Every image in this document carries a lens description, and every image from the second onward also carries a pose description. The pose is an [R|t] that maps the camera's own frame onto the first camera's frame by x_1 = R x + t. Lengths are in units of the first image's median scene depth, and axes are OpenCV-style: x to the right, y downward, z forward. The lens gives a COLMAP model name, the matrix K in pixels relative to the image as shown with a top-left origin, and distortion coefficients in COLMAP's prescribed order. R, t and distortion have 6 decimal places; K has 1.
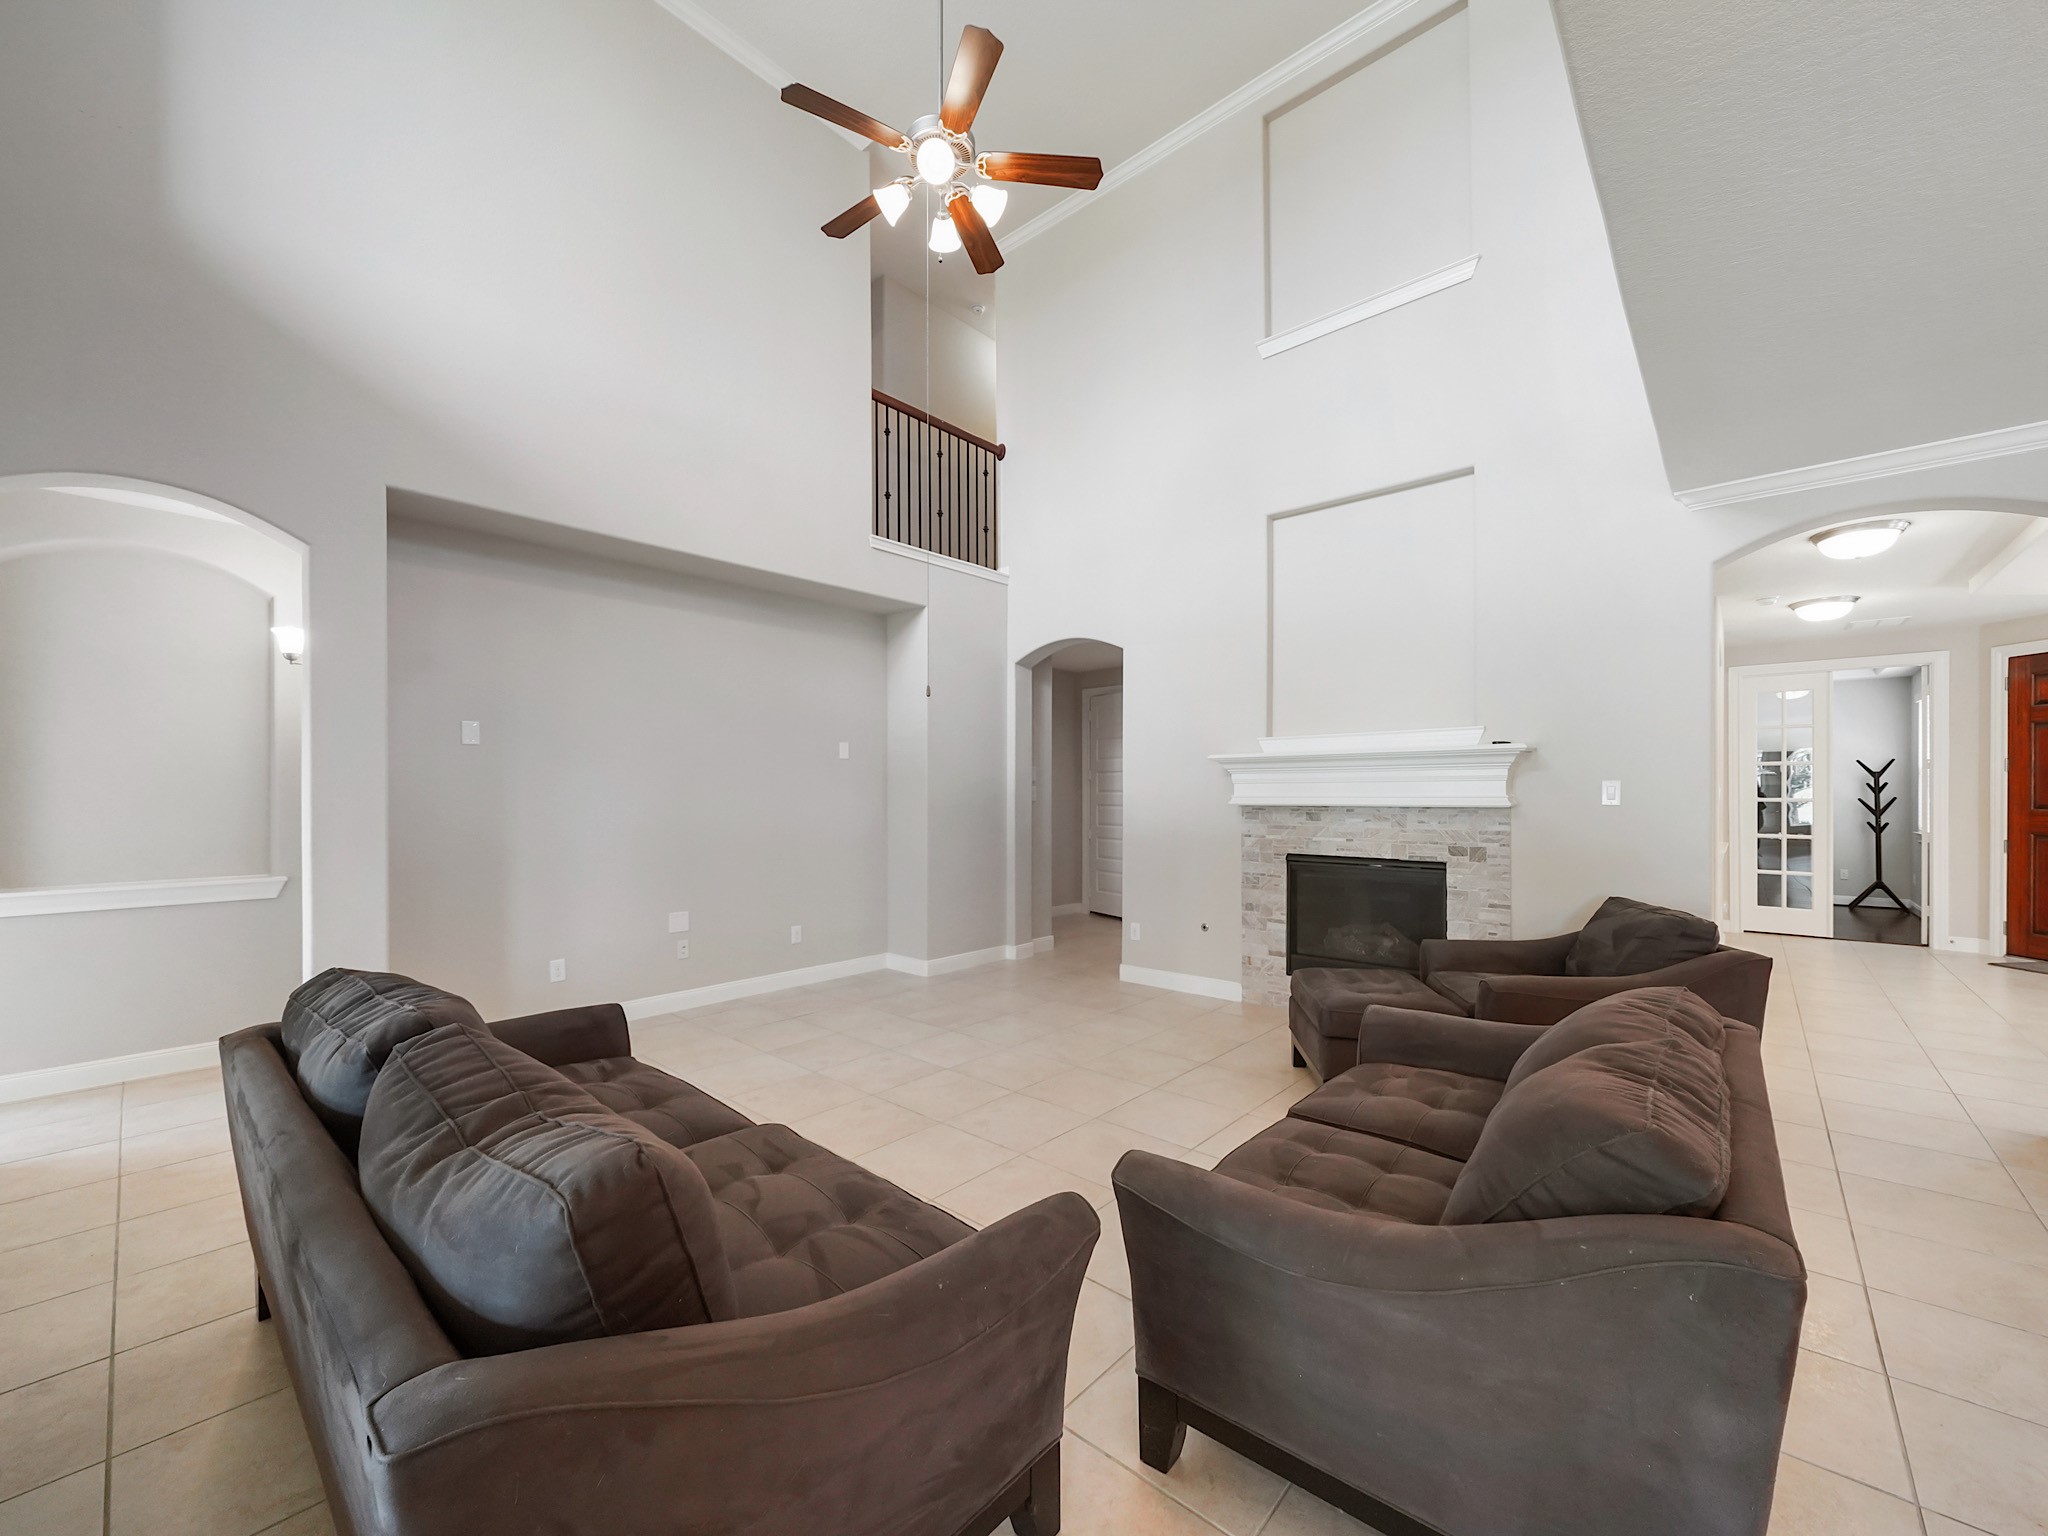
lens RADIAL K [[807.5, 0, 1026.2], [0, 807.5, 792.3], [0, 0, 1]] dist [-0.001115, 0.000203]
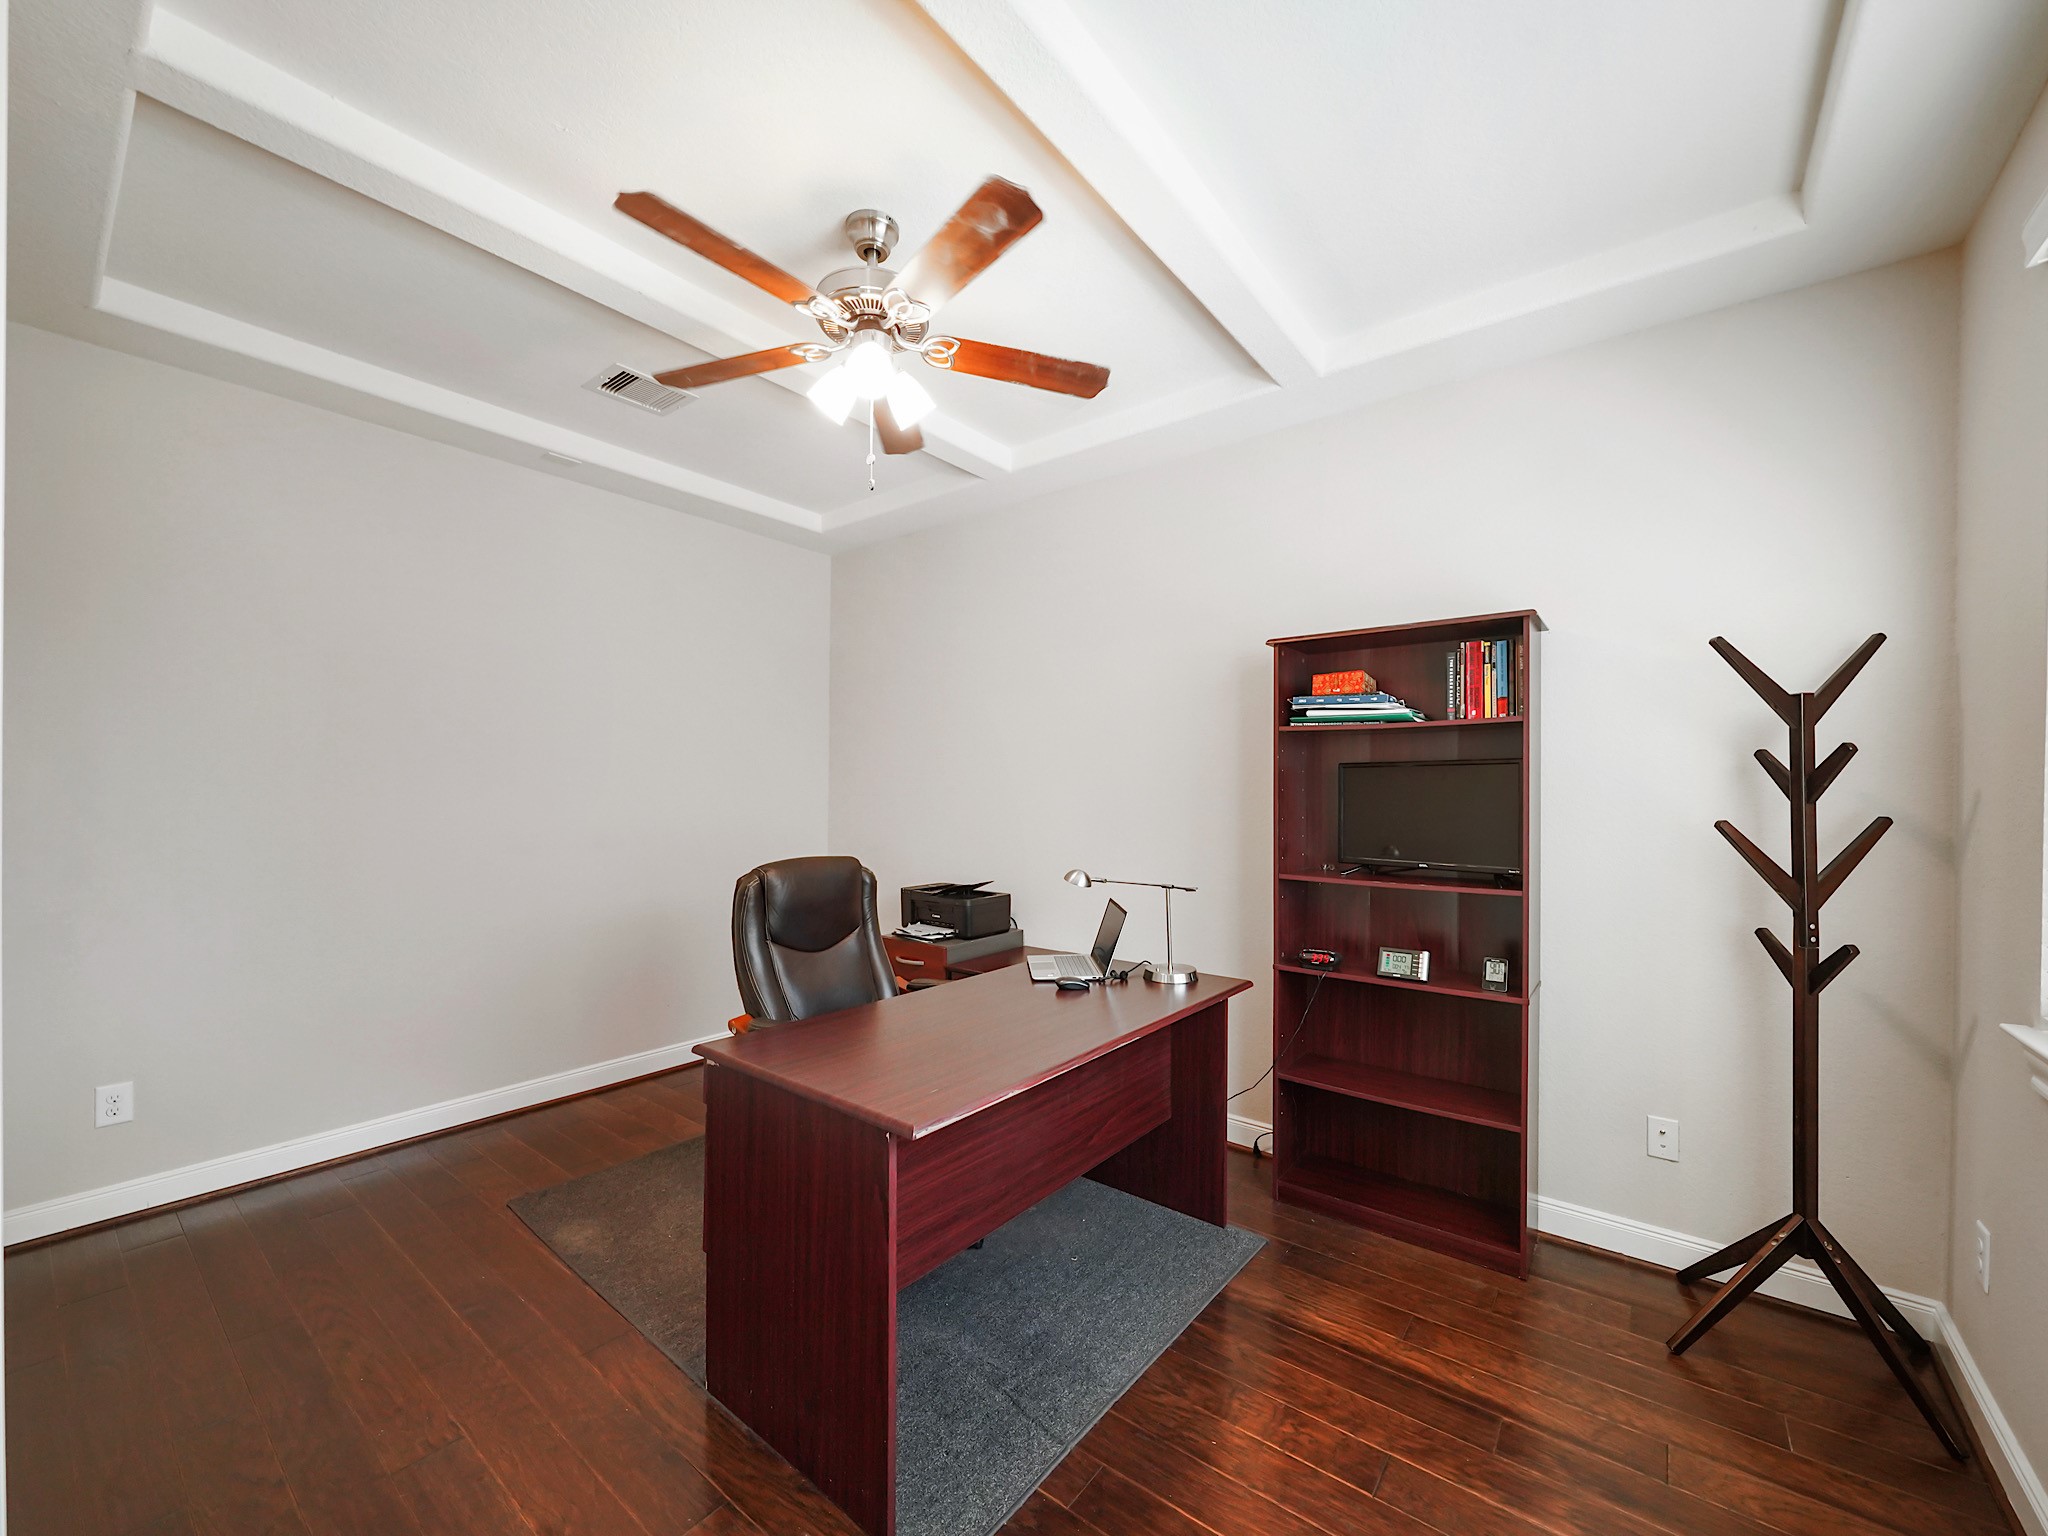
lens RADIAL K [[807.5, 0, 1026.2], [0, 807.5, 792.3], [0, 0, 1]] dist [-0.001115, 0.000203]
pose [[0.998590, 0.011220, 0.051889, 0.842572], [-0.011597, 0.999909, 0.006957, 0.000662], [-0.051806, -0.007549, 0.998629, 0.801582]]
